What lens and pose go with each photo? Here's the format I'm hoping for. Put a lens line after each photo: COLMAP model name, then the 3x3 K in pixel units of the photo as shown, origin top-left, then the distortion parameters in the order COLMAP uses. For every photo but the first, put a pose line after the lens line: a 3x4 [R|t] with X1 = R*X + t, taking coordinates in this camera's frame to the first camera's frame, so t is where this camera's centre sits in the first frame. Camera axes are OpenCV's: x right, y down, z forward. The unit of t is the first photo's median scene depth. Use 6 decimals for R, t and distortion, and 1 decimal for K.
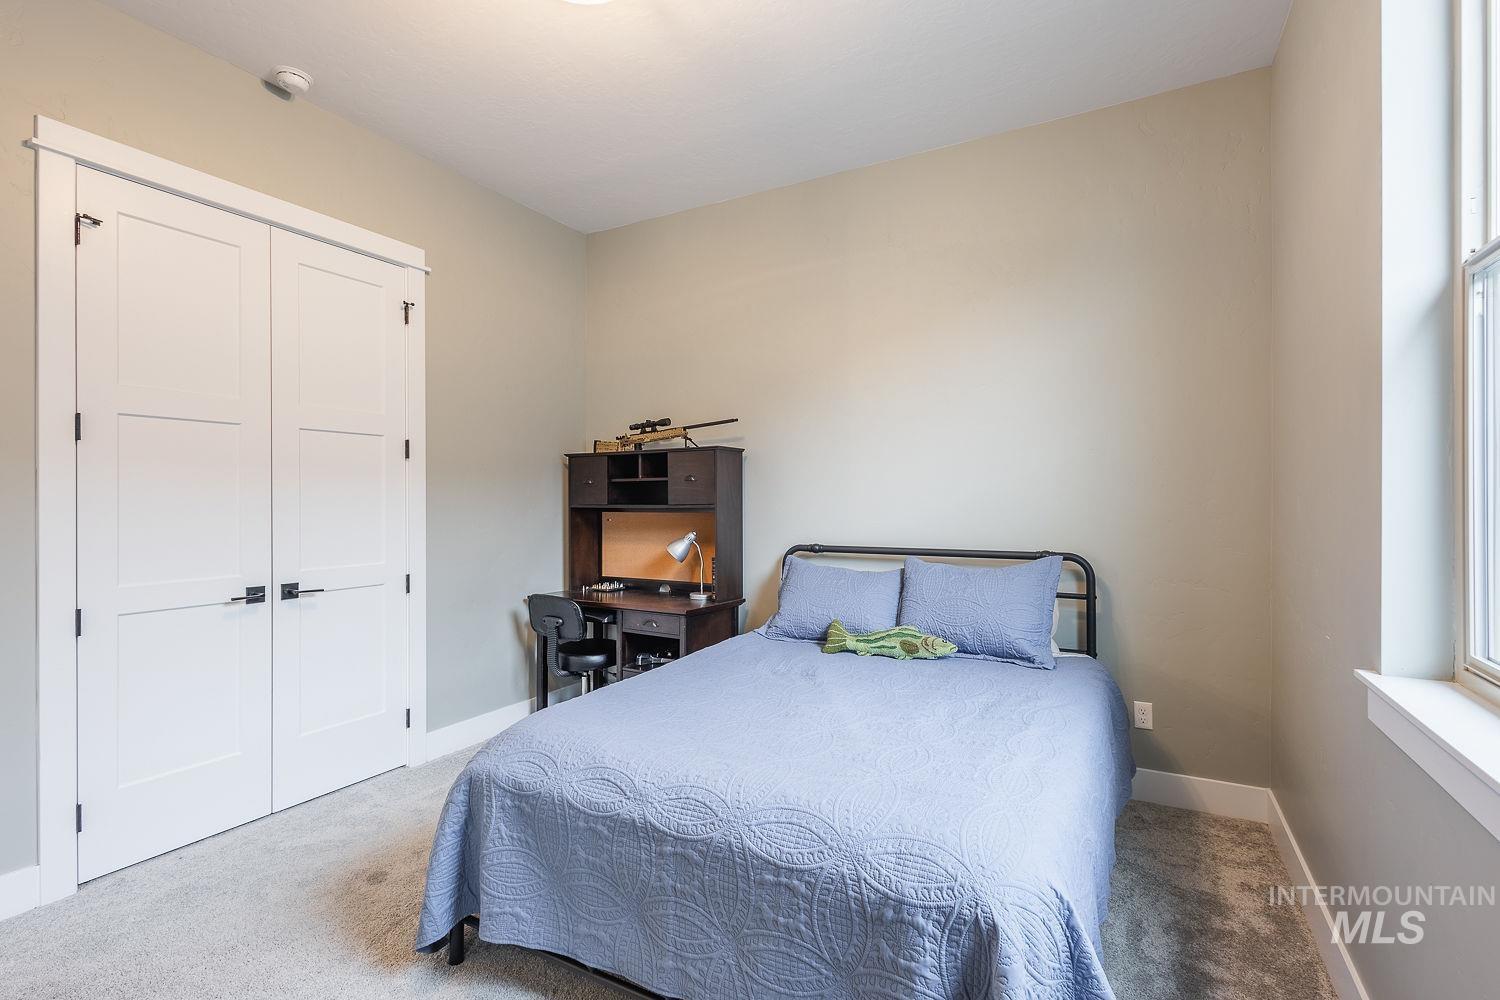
lens RADIAL K [[694.0, 0, 750.8], [0, 694.0, 504.2], [0, 0, 1]] dist [0.003499, -0.002305]
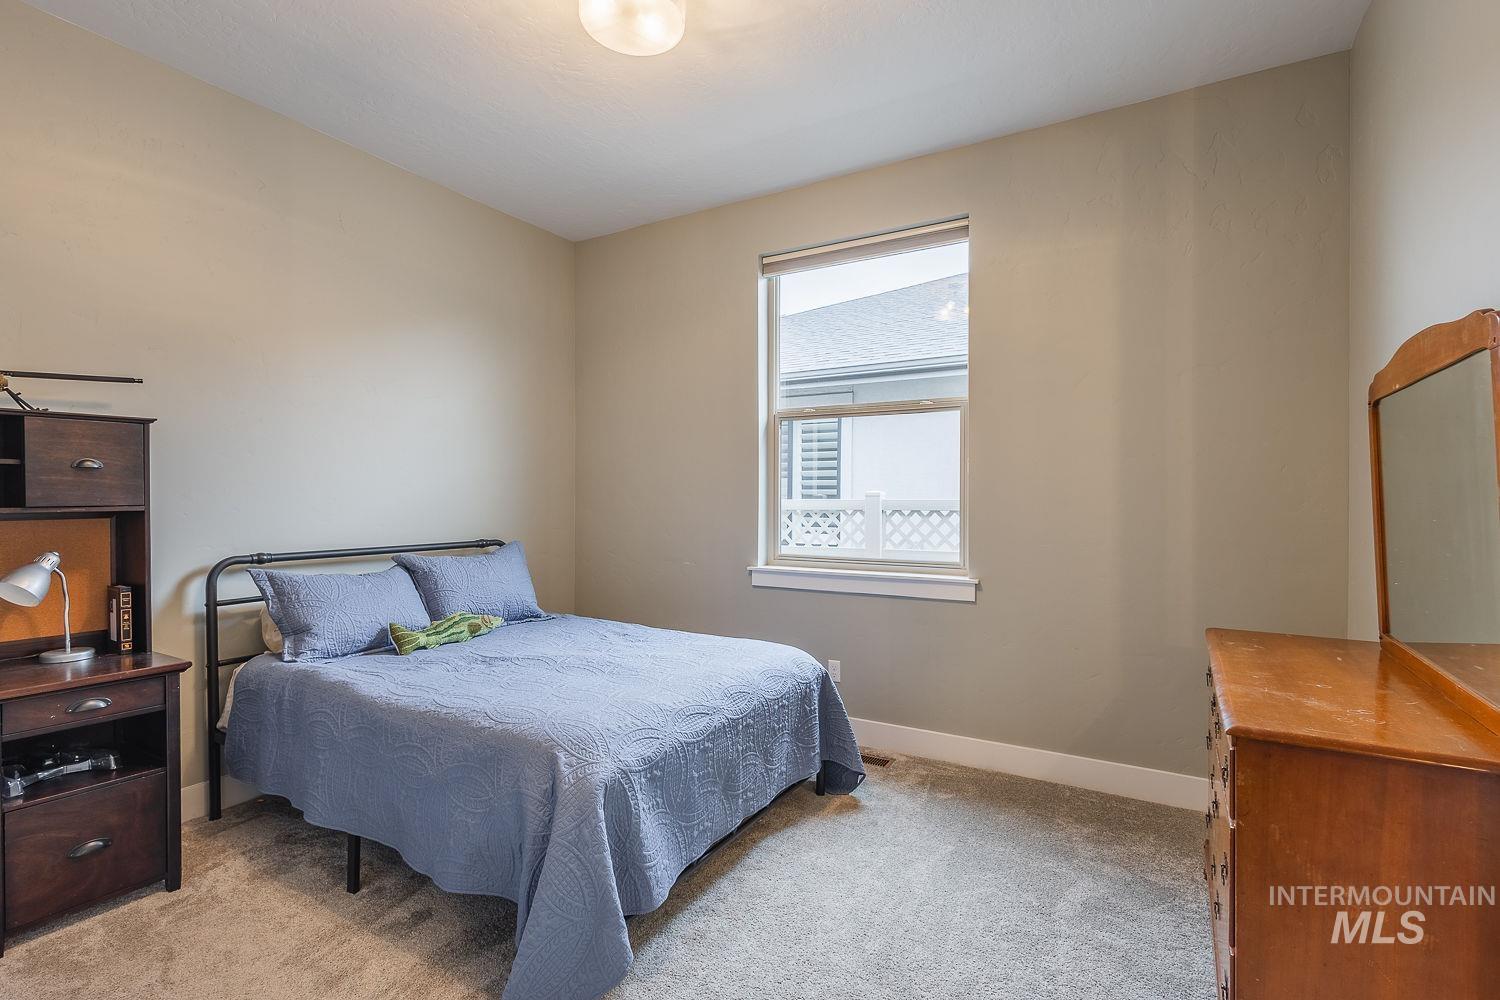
lens RADIAL K [[694.0, 0, 752.9], [0, 694.0, 500.9], [0, 0, 1]] dist [0.003499, -0.002305]
pose [[0.028970, -0.001871, 0.999579, -0.869769], [0.004219, 0.999990, 0.001749, -0.003621], [-0.999571, 0.004166, 0.028978, 0.487421]]
